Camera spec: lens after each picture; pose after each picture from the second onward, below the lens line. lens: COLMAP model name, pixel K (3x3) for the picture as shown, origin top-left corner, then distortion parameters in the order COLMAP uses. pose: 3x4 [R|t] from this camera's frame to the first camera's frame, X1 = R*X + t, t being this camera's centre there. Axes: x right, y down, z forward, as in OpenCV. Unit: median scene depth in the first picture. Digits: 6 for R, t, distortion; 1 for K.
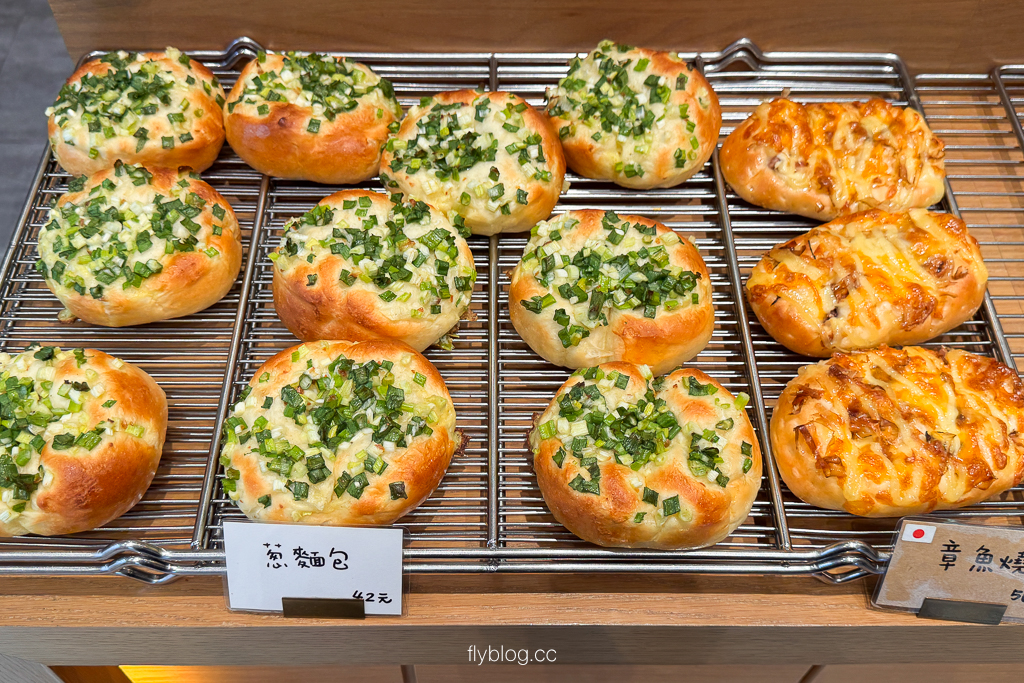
lens RADIAL K [[938.7, 0, 510.7], [0, 938.7, 386.0], [0, 0, 1]] dist [0.011166, 0.000656]
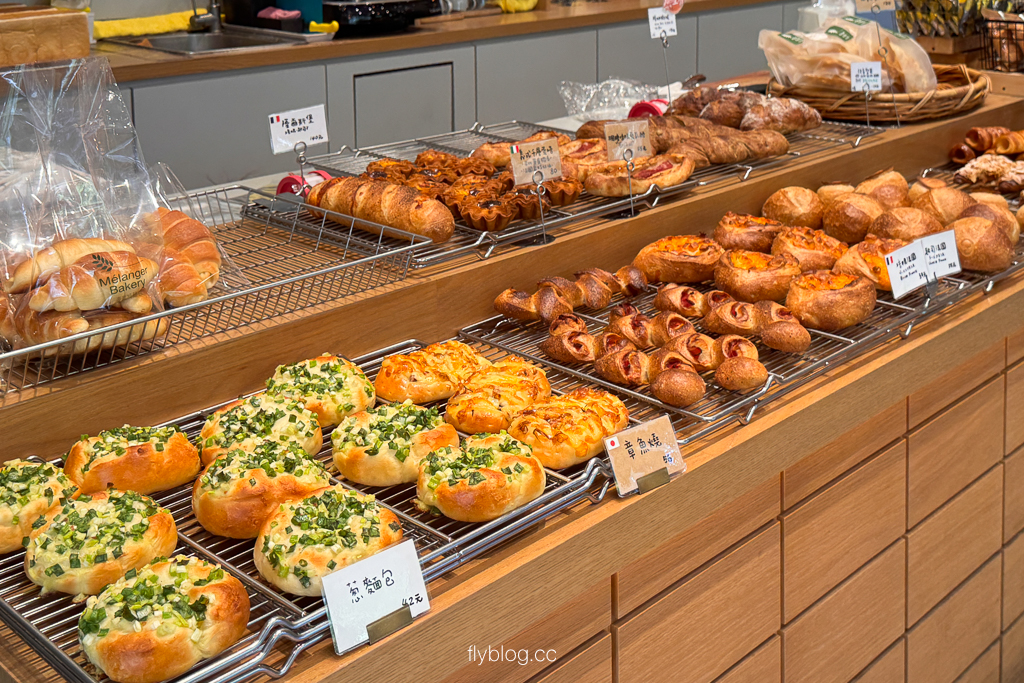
lens RADIAL K [[1157.4, 0, 512.0], [0, 1157.4, 341.5], [0, 0, 1]] dist [-0.086003, -0.000499]
pose [[0.698816, -0.254790, 0.668384, -1.094384], [0.600741, 0.716278, -0.355045, 0.634686], [-0.388287, 0.649637, 0.653609, -0.539697]]
